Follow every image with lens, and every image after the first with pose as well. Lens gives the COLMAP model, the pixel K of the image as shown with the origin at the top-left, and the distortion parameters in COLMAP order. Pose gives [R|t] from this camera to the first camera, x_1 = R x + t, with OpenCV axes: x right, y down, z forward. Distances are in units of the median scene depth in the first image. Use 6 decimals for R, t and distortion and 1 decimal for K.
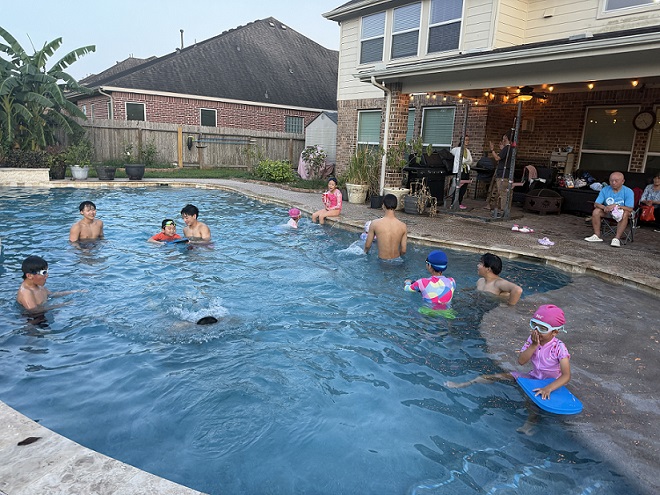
lens RADIAL K [[457.7, 0, 330.0], [0, 457.7, 247.5], [0, 0, 1]] dist [0.074592, -0.116432]
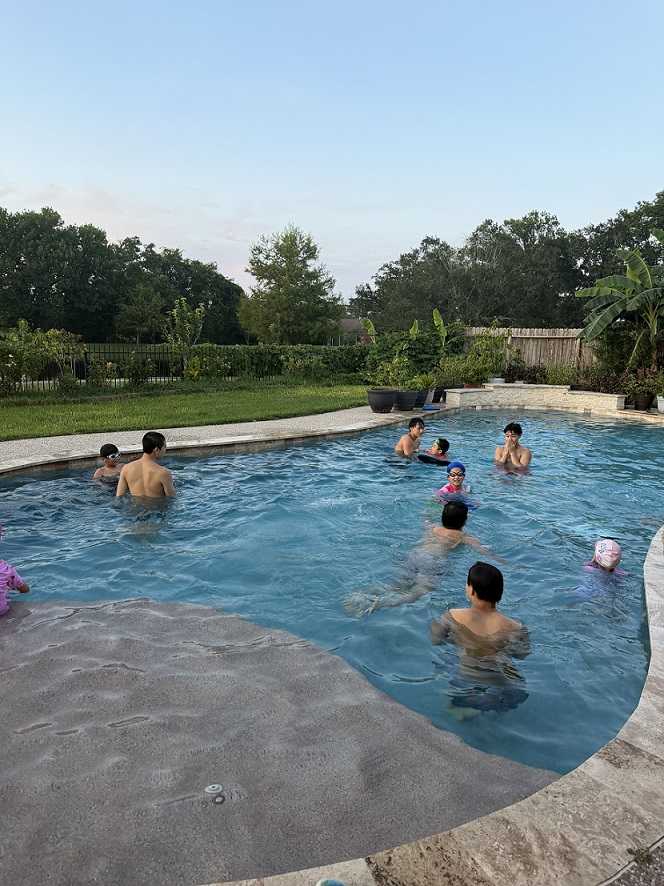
lens RADIAL K [[614.5, 0, 335.8], [0, 614.5, 443.0], [0, 0, 1]] dist [0.074592, -0.116432]
pose [[0.167065, 0.129069, -0.977461, 0.324584], [-0.241284, 0.966601, 0.086396, -0.049809], [0.955966, 0.221412, 0.192627, 0.260845]]
